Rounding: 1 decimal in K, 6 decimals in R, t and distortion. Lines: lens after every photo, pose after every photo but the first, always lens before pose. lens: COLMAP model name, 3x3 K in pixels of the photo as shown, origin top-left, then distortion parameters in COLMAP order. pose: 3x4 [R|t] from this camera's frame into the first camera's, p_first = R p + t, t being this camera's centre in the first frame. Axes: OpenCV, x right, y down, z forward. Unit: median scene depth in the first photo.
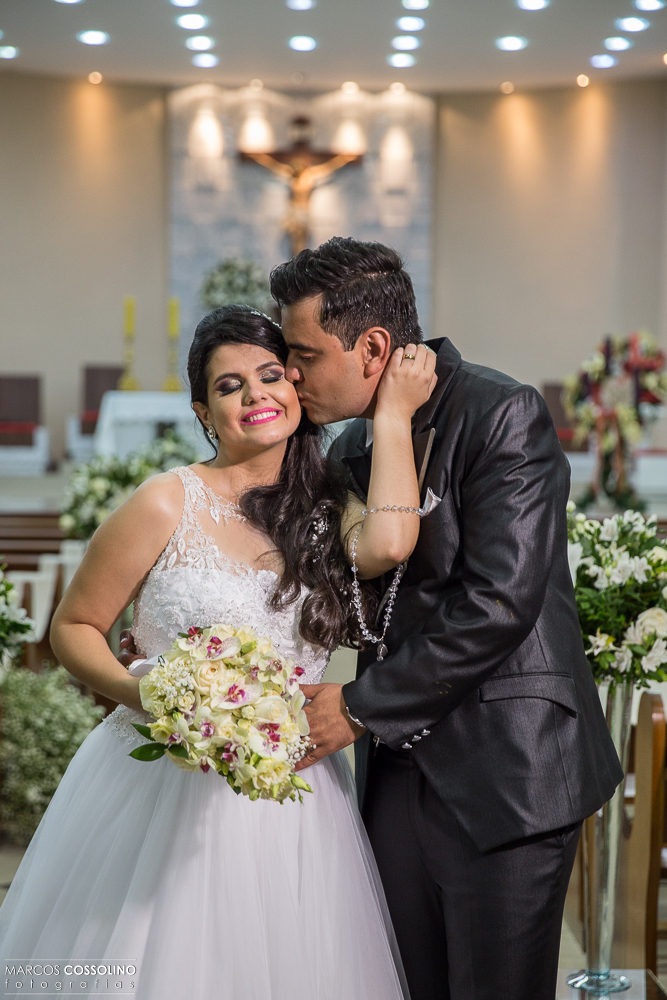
lens RADIAL K [[2011.0, 0, 321.0], [0, 2011.0, 521.8], [0, 0, 1]] dist [0.297508, -0.190765]
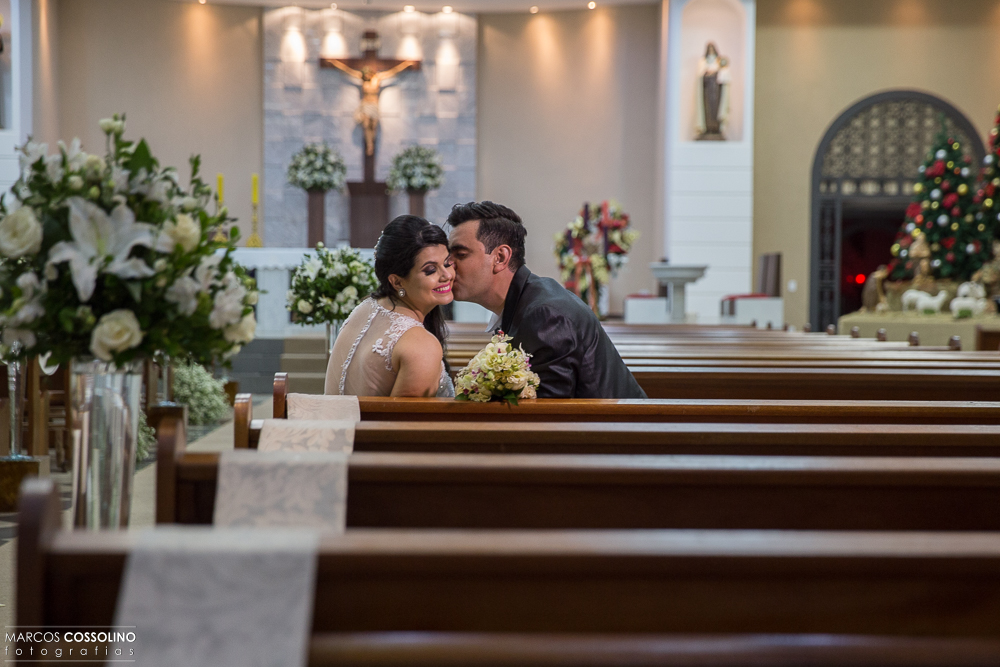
lens RADIAL K [[1934.2, 0, 500.0], [0, 1934.2, 333.5], [0, 0, 1]] dist [0.295659, -0.042329]
pose [[0.999807, -0.003852, 0.019262, 0.063327], [0.004520, 0.999385, -0.034776, 0.037476], [-0.019116, 0.034857, 0.999209, -0.257221]]
